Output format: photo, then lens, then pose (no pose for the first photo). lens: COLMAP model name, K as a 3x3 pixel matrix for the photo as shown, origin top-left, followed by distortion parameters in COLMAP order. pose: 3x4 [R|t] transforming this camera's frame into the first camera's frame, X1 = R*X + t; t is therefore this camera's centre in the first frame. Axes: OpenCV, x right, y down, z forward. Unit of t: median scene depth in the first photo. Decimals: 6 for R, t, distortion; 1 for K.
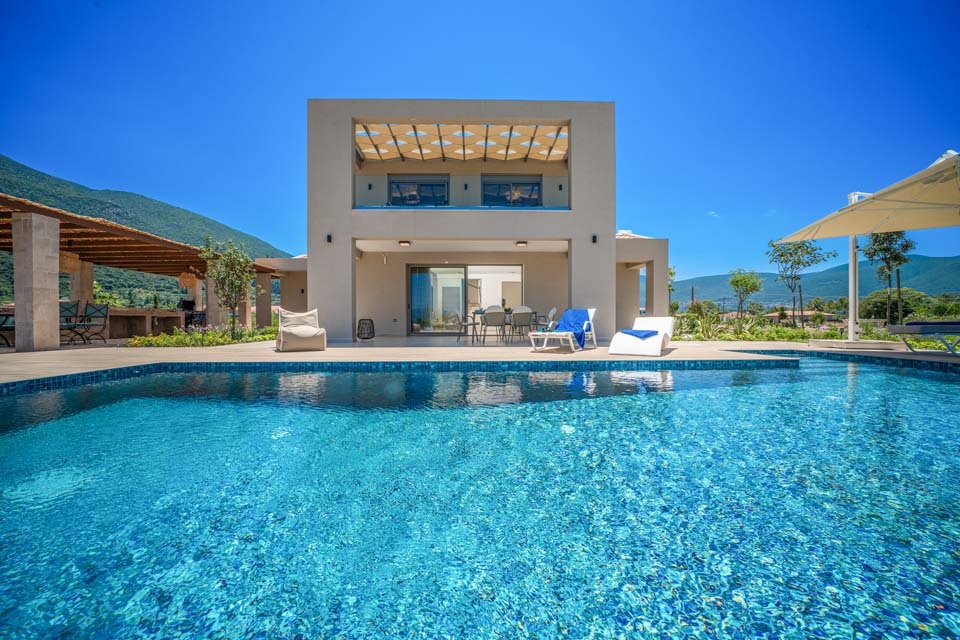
lens RADIAL K [[332.6, 0, 475.5], [0, 332.6, 326.8], [0, 0, 1]] dist [-0.025273, -0.000006]
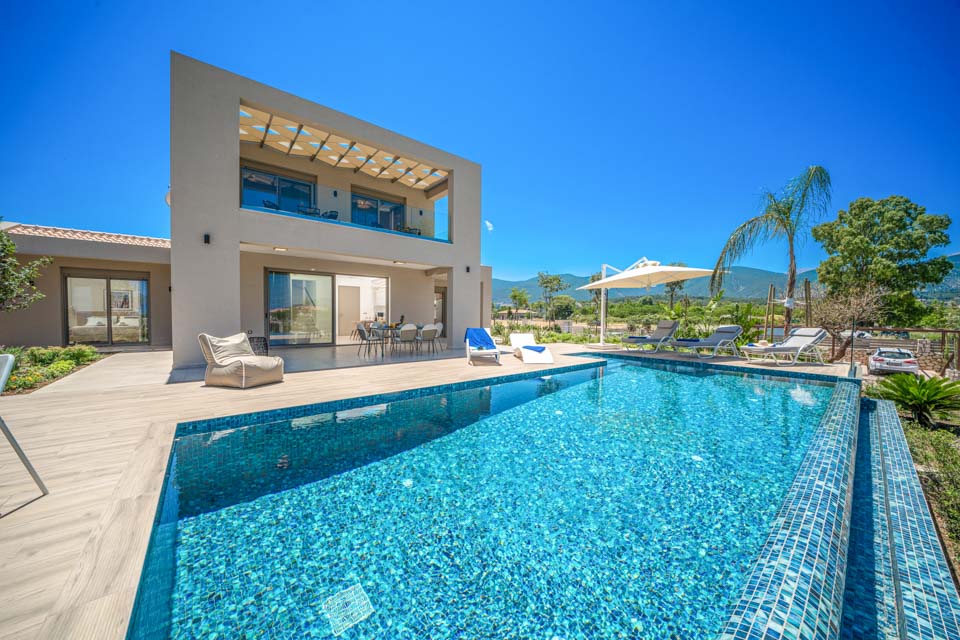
lens RADIAL K [[332.6, 0, 475.5], [0, 332.6, 326.8], [0, 0, 1]] dist [-0.025273, -0.000006]
pose [[0.784460, -0.011873, 0.620065, -0.337396], [-0.001288, 0.999783, 0.020774, -0.055507], [-0.620178, -0.017095, 0.784275, -0.027590]]
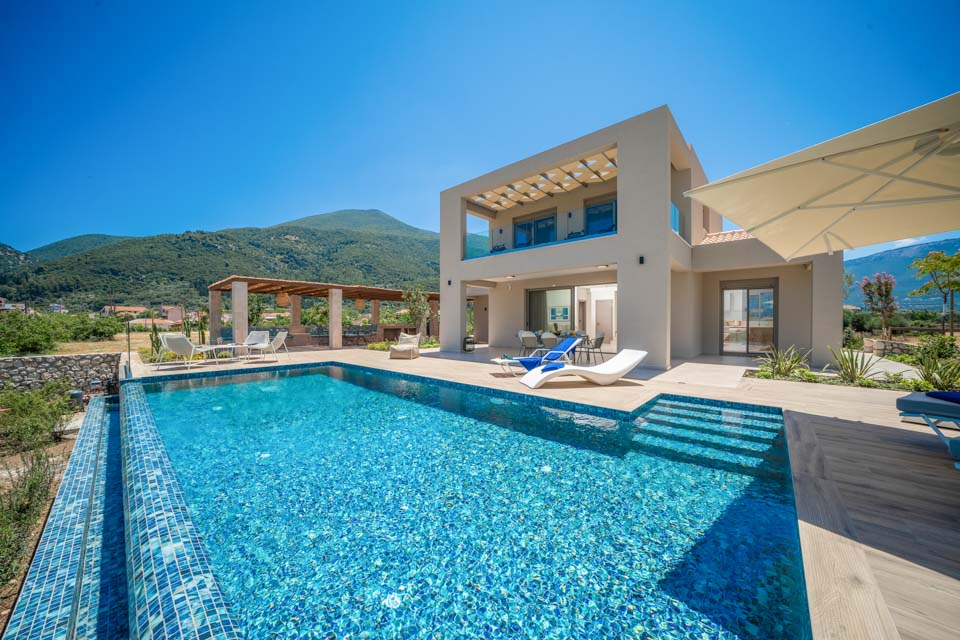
lens RADIAL K [[332.6, 0, 475.5], [0, 332.6, 326.8], [0, 0, 1]] dist [-0.025273, -0.000006]
pose [[0.725442, 0.010234, -0.688207, 0.539716], [-0.010240, 0.999939, 0.004076, -0.060044], [0.688207, 0.004090, 0.725503, -0.007161]]
